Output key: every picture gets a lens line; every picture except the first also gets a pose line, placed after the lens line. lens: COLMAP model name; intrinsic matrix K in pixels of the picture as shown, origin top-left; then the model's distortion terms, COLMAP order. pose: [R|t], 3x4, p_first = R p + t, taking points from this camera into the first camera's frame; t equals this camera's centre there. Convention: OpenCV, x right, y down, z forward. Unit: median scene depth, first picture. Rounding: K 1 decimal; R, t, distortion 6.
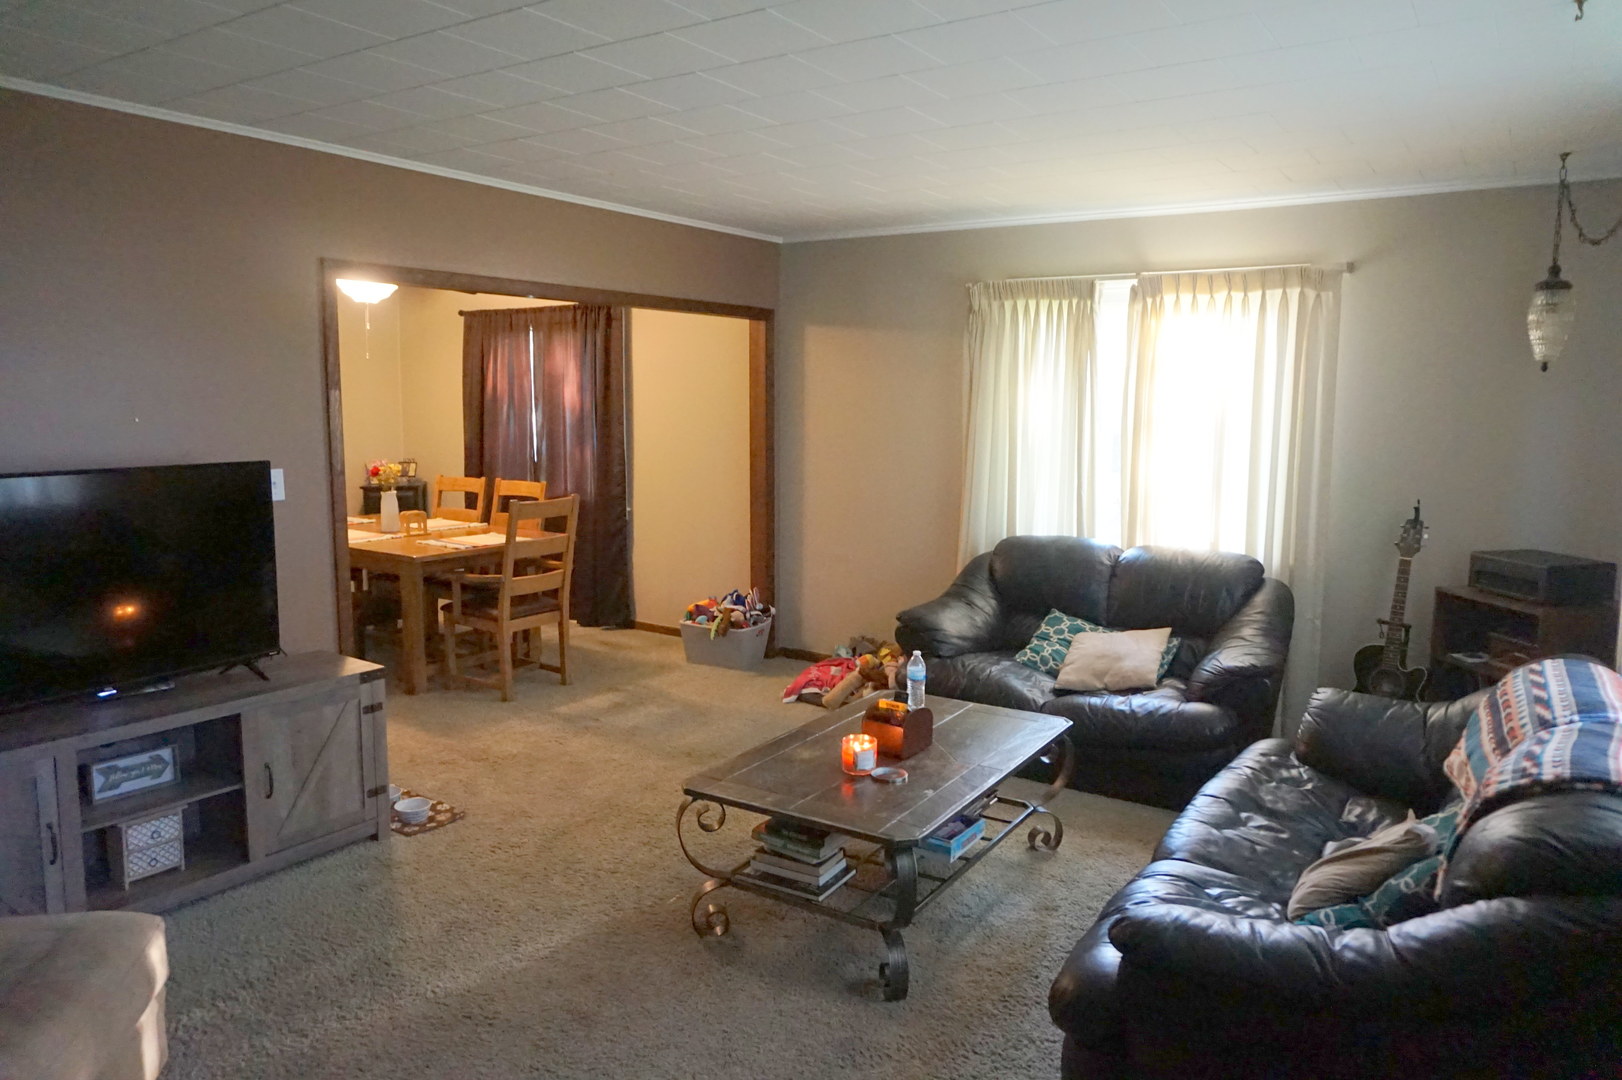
lens RADIAL K [[1121.2, 0, 811.0], [0, 1121.2, 540.0], [0, 0, 1]] dist [-0.003701, 0.000662]
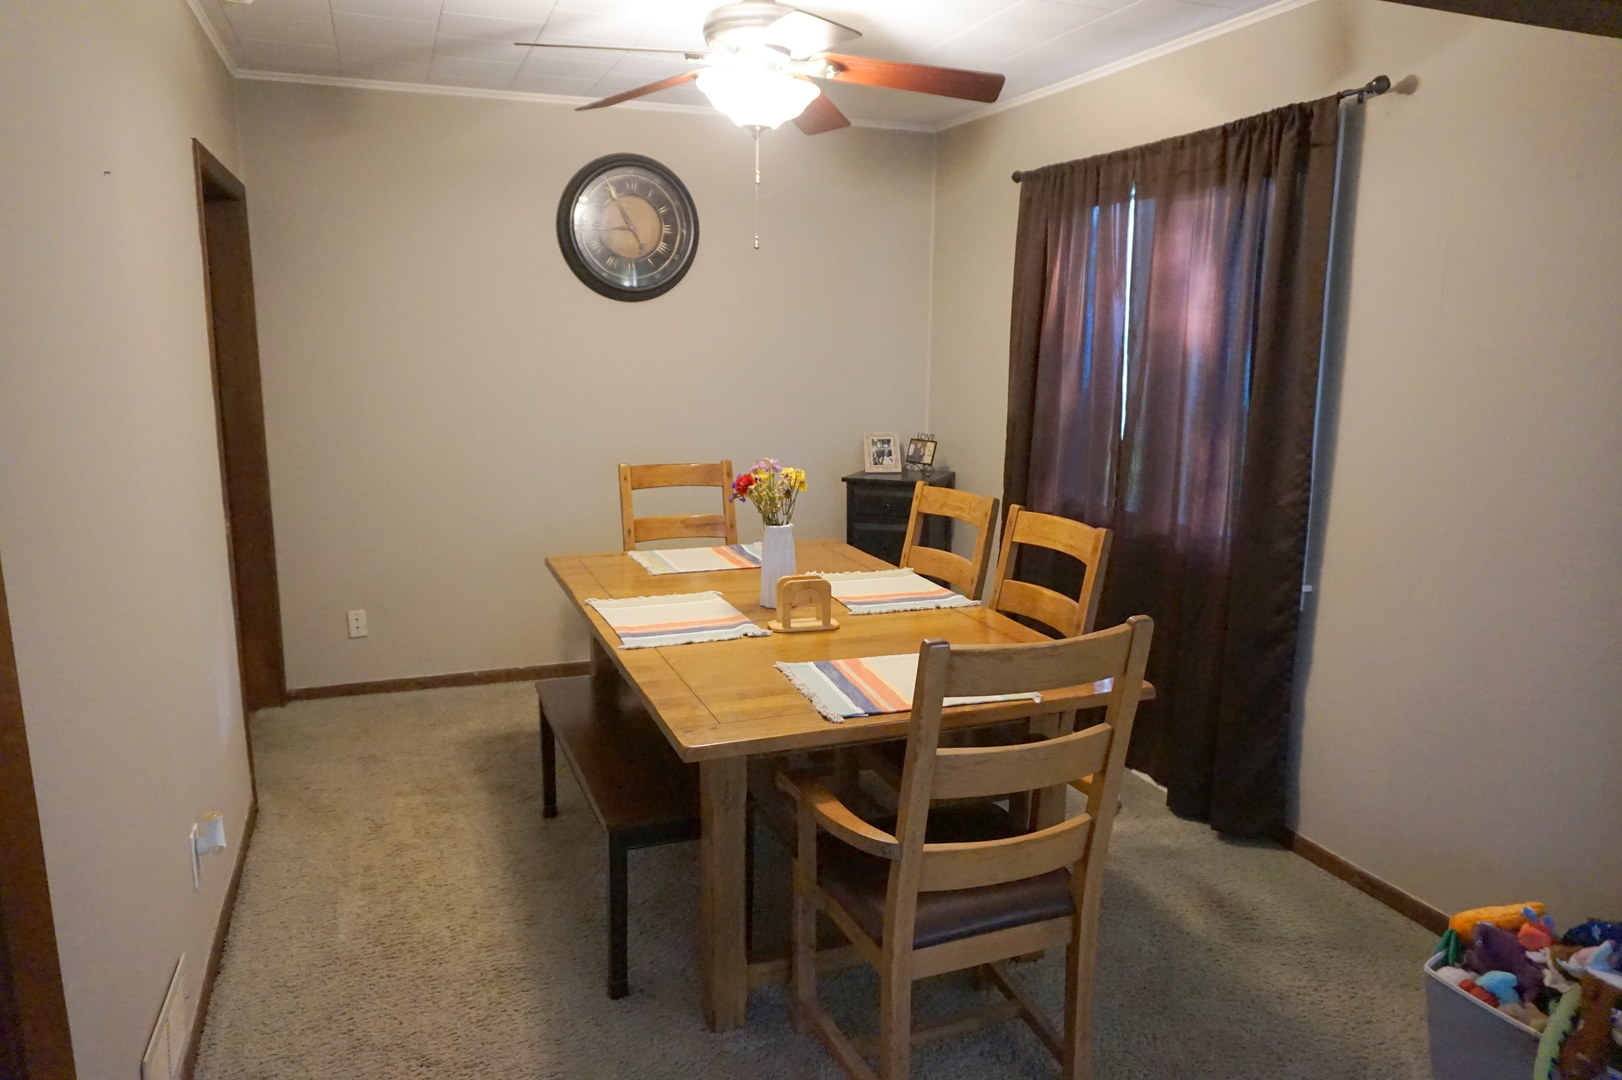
lens RADIAL K [[1104.6, 0, 811.0], [0, 1104.6, 540.0], [0, 0, 1]] dist [-0.048710, 0.045804]
pose [[0.830474, 0.101098, -0.547807, -0.091154], [-0.071964, 0.994624, 0.074461, -0.064231], [0.552389, -0.022416, 0.833285, 0.536571]]
